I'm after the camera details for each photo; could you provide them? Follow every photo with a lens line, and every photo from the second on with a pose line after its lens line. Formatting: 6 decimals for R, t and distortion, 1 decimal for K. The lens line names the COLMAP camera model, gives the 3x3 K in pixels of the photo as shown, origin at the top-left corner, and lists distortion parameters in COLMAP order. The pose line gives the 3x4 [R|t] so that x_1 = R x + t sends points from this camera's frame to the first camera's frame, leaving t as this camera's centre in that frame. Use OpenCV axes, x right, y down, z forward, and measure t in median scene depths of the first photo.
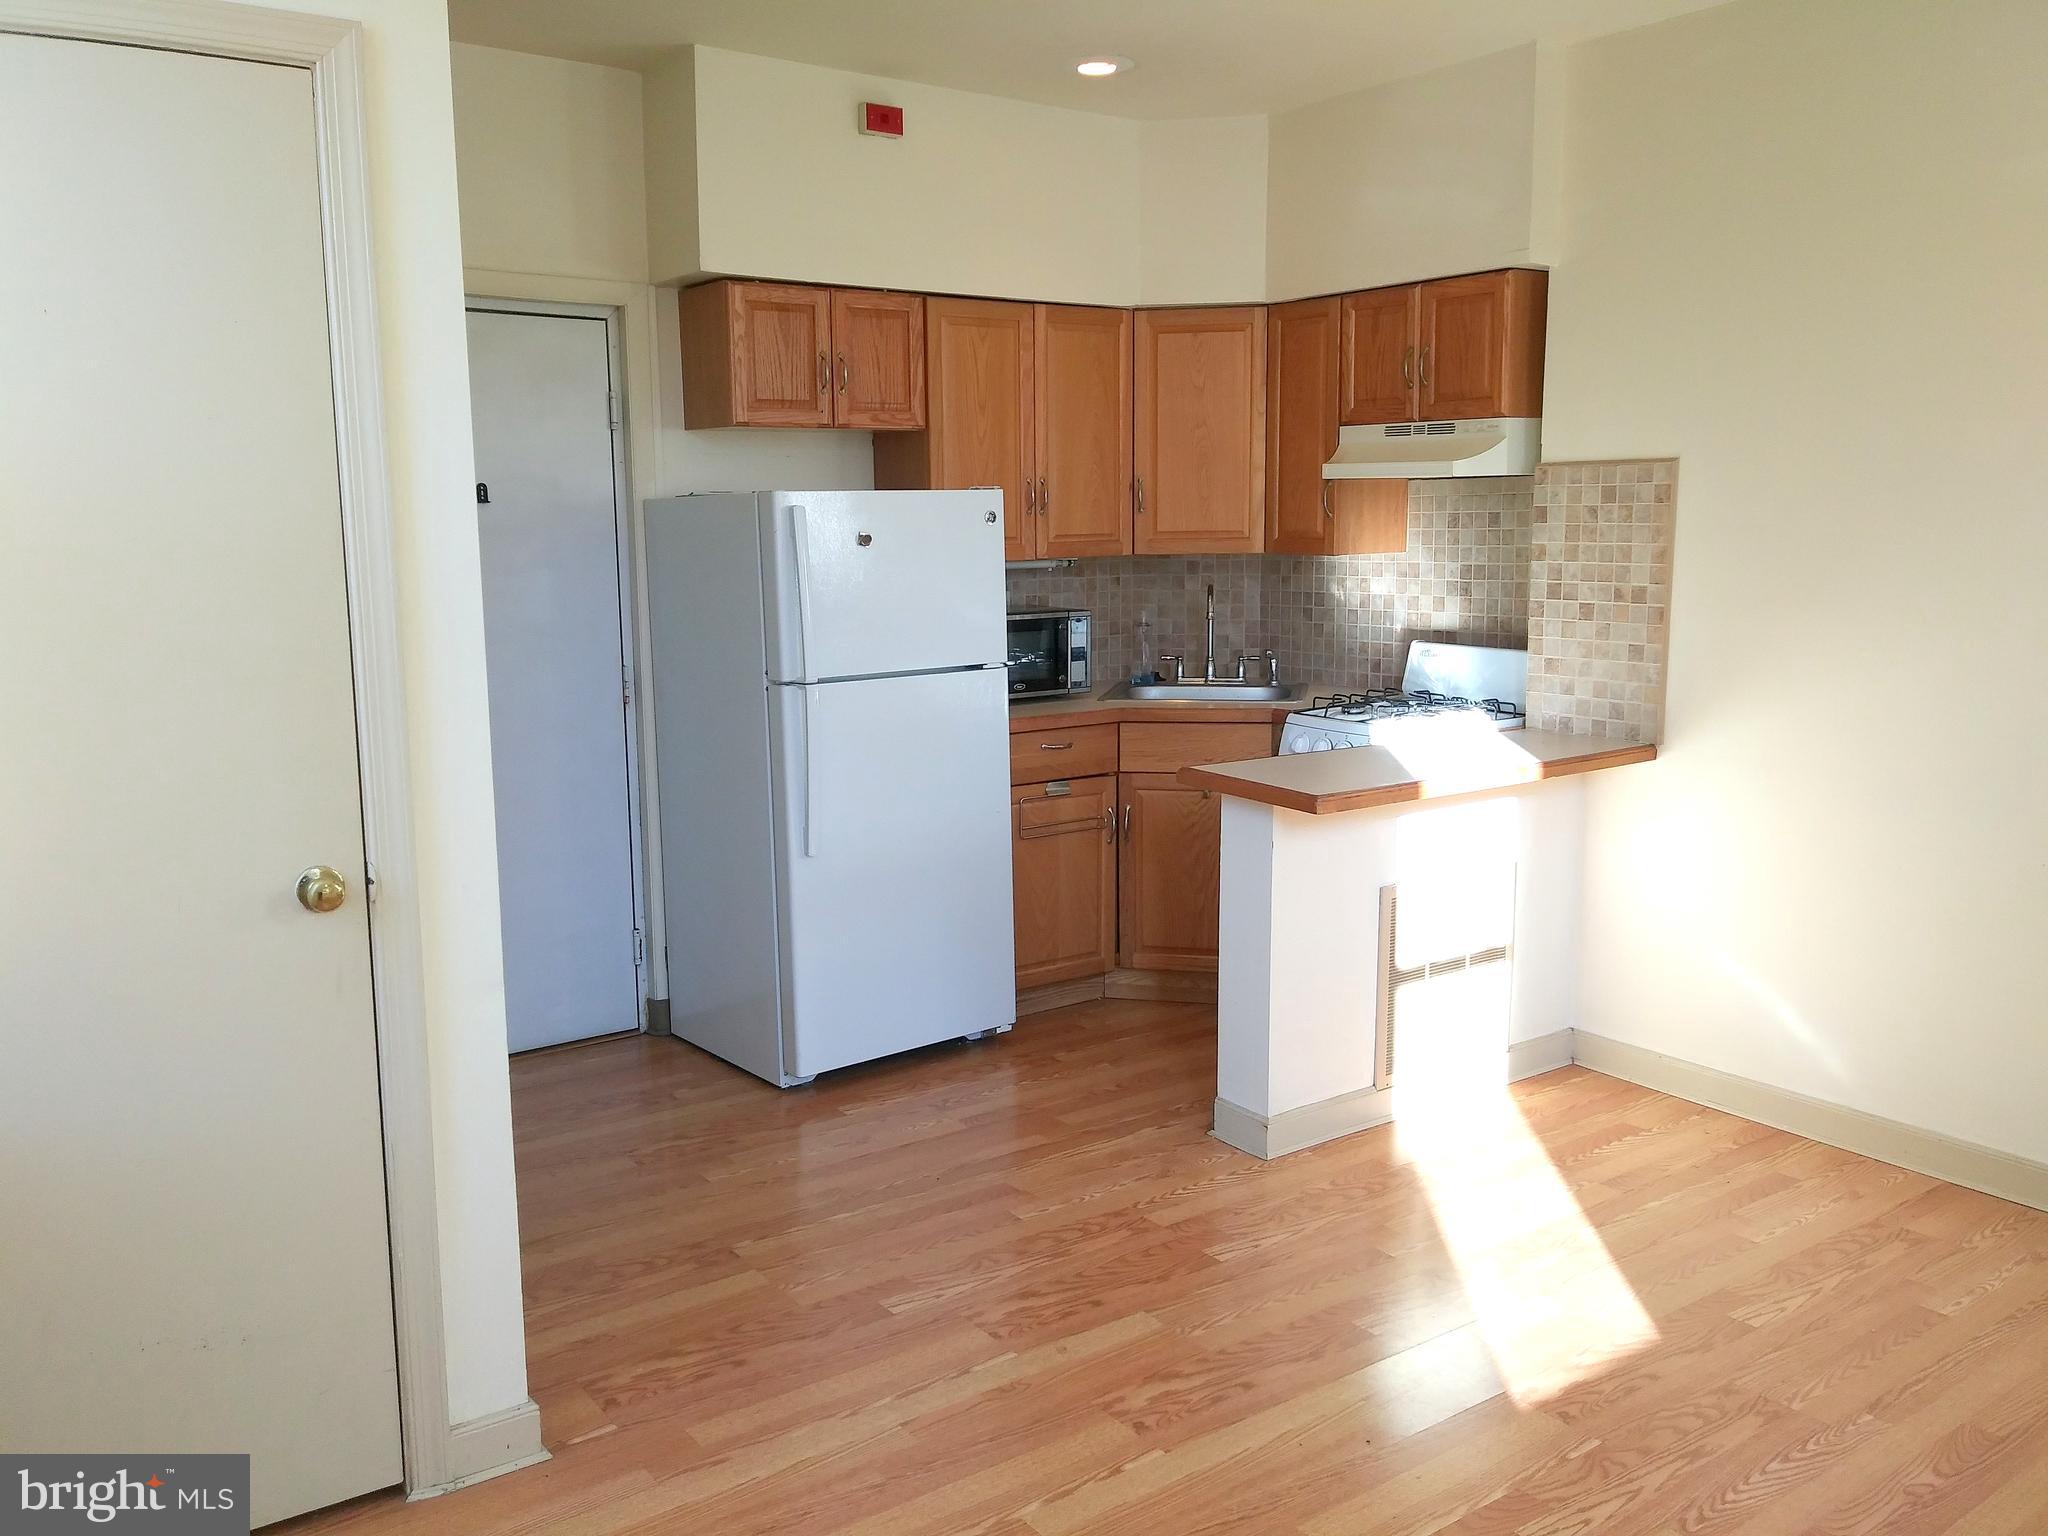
lens RADIAL K [[1661.2, 0, 1025.1], [0, 1661.2, 773.6], [0, 0, 1]] dist [0.034998, -0.072560]
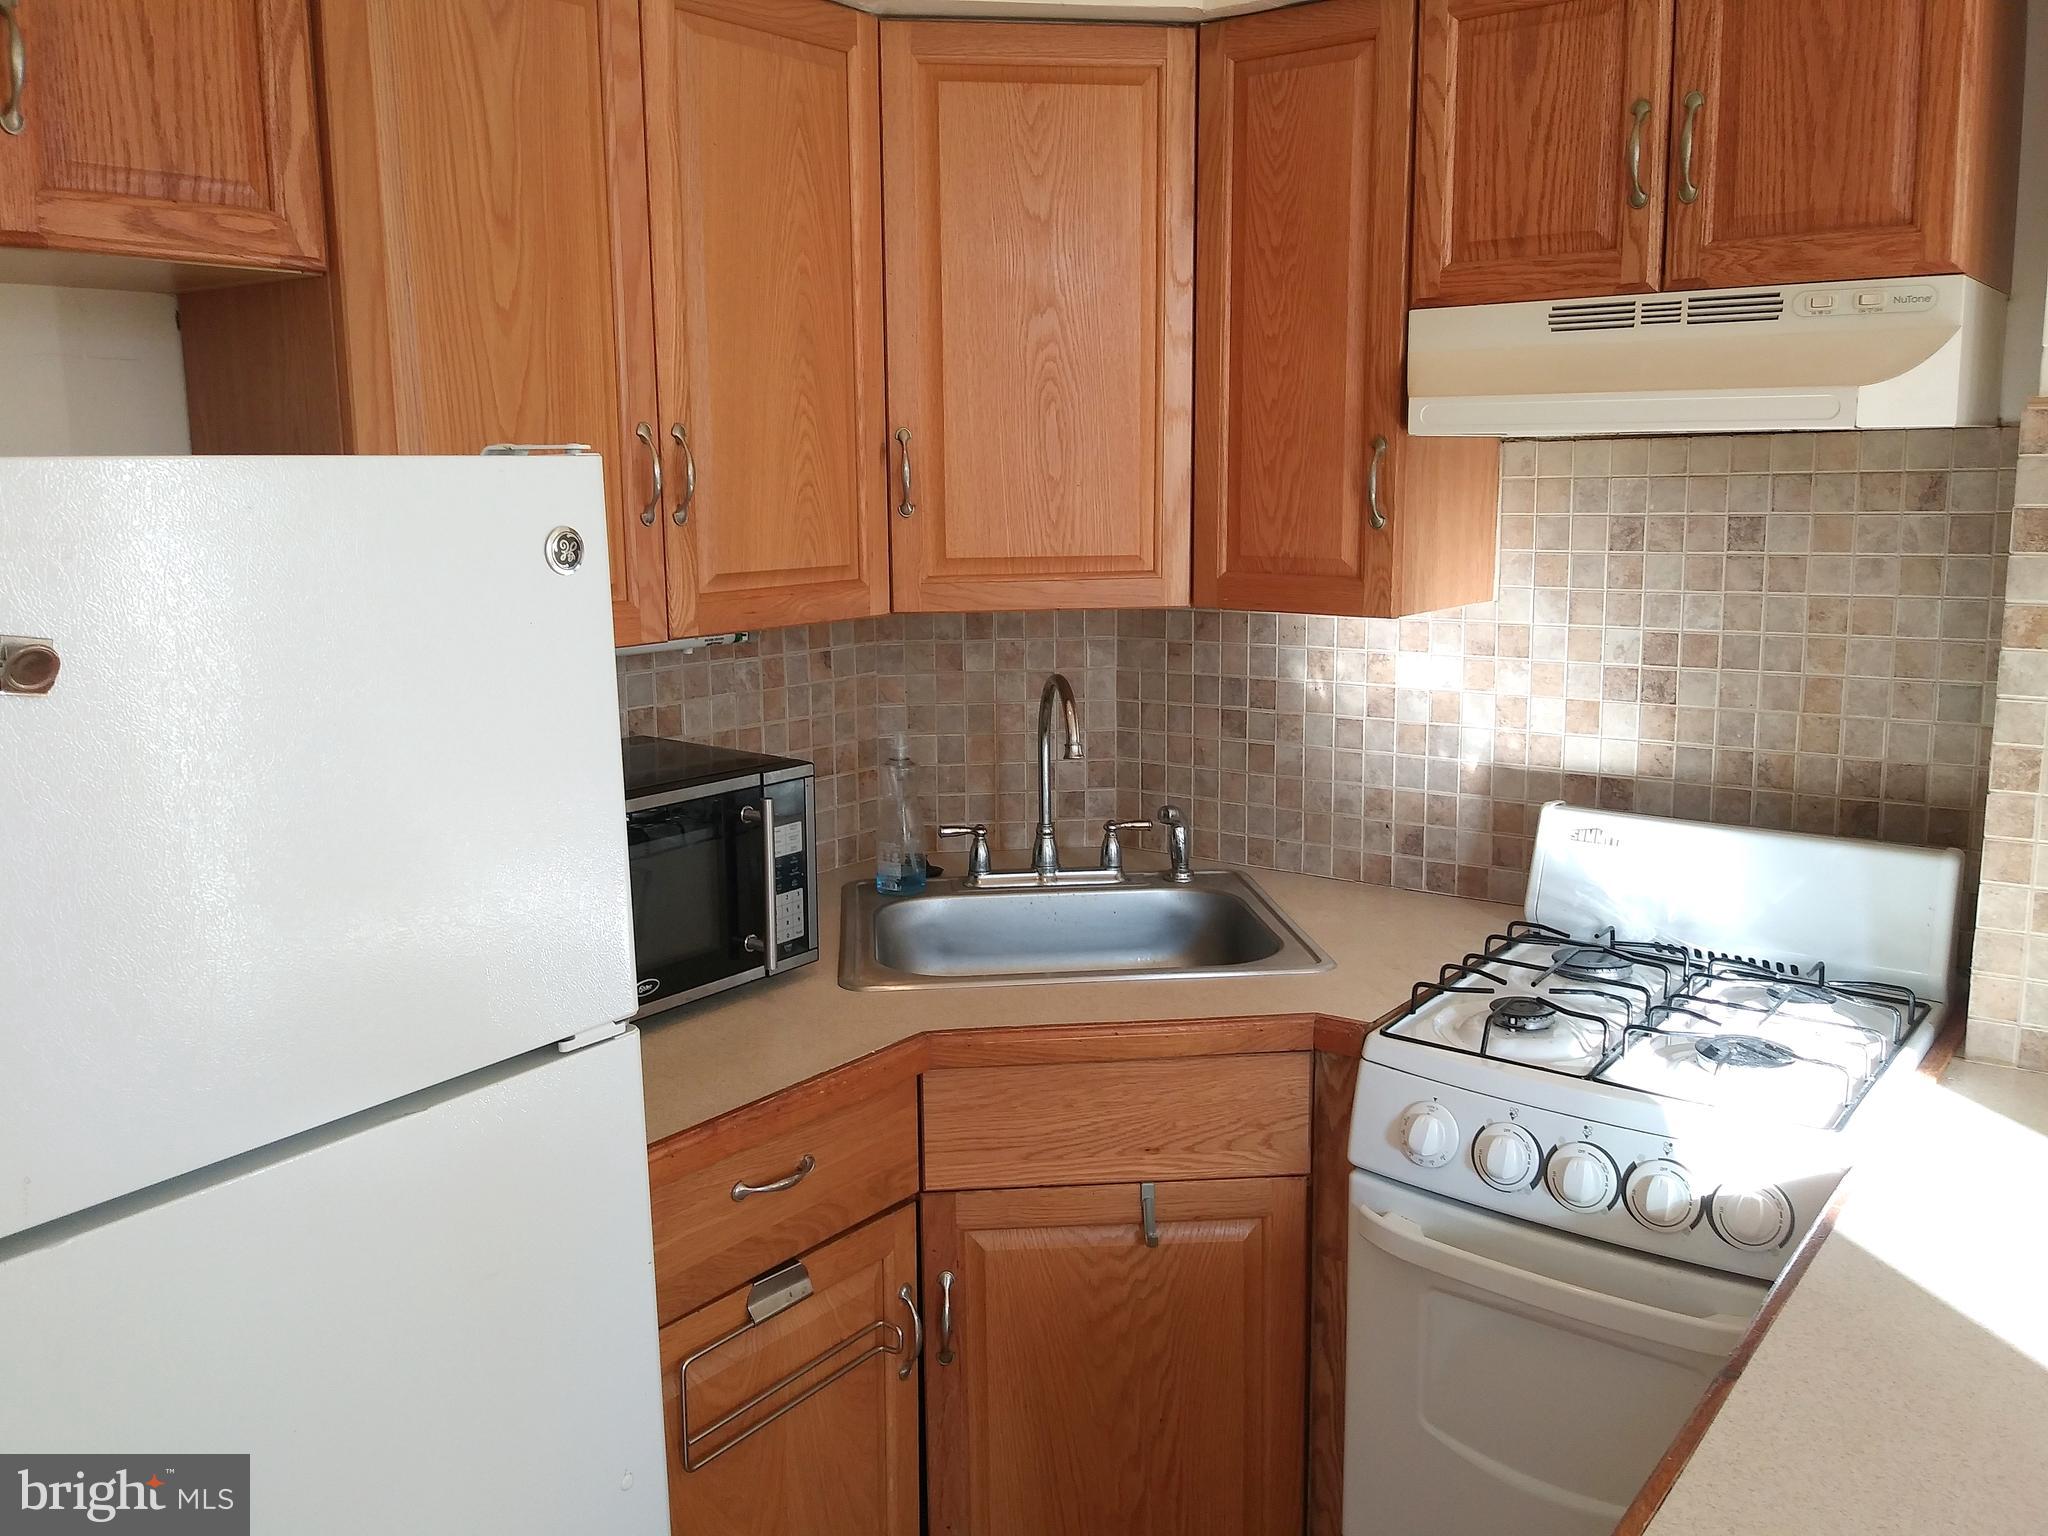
lens RADIAL K [[1661.2, 0, 1035.1], [0, 1661.2, 762.2], [0, 0, 1]] dist [0.034998, -0.072560]
pose [[0.957877, -0.046084, 0.283458, -0.023457], [0.043802, 0.998937, 0.014388, -0.106514], [-0.283820, -0.001366, 0.958877, 0.631749]]
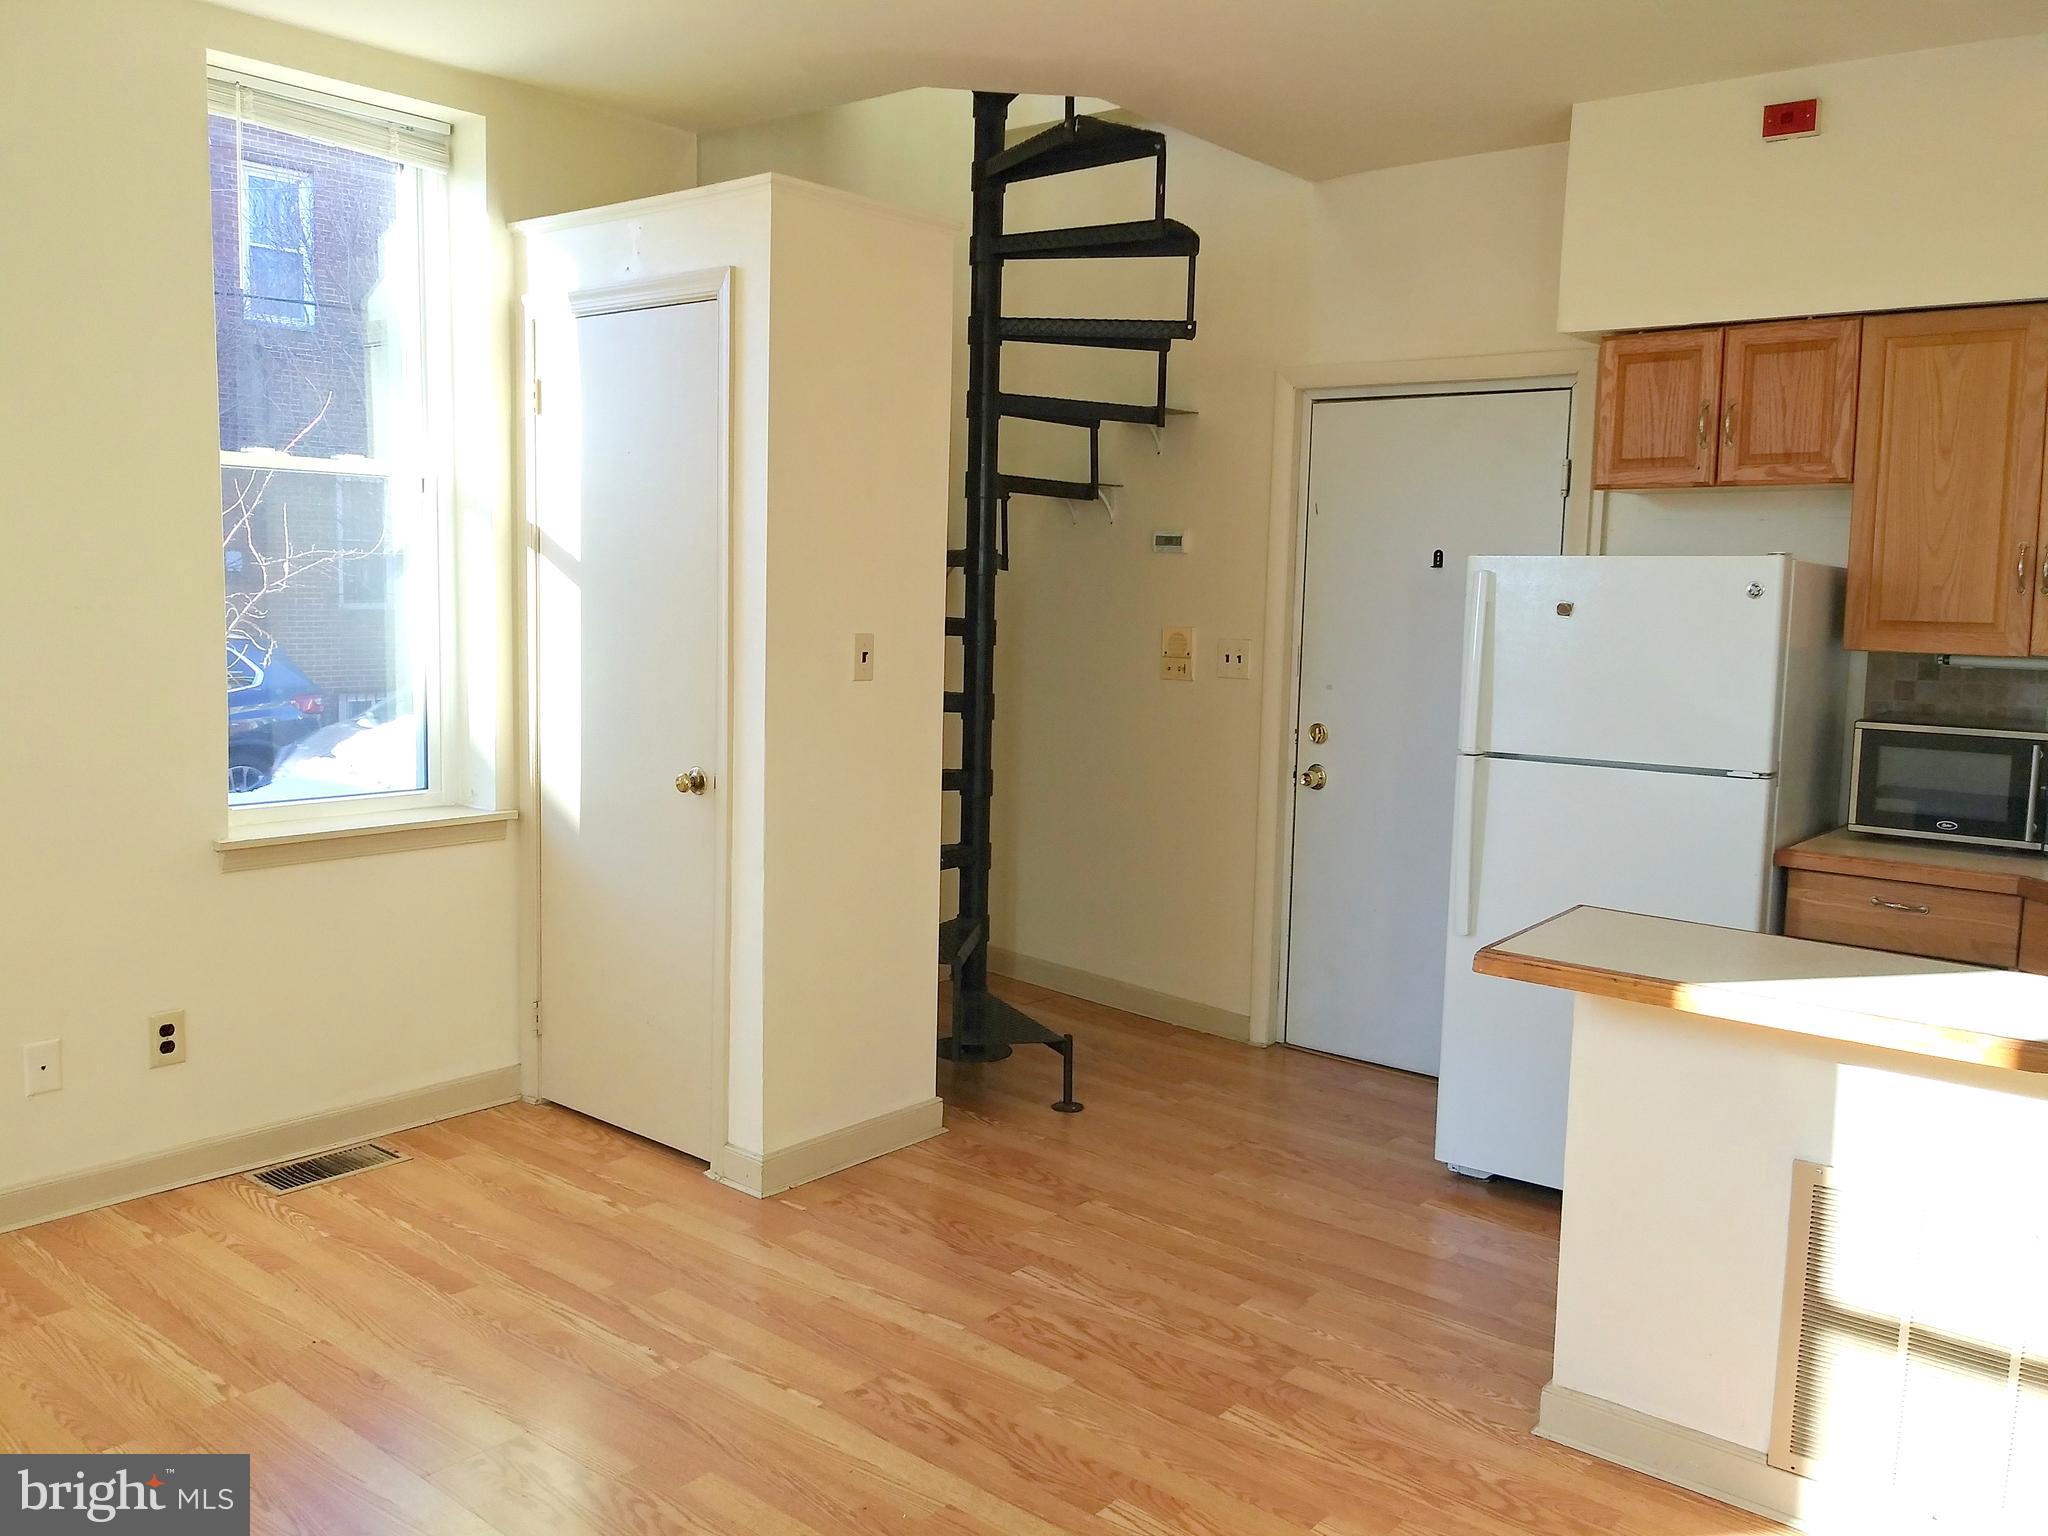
lens RADIAL K [[1661.2, 0, 1022.6], [0, 1661.2, 775.0], [0, 0, 1]] dist [0.034998, -0.072560]
pose [[0.239411, 0.130031, -0.962172, 0.619348], [-0.175009, 0.980539, 0.088967, -0.069919], [0.955015, 0.147089, 0.257509, 0.428082]]
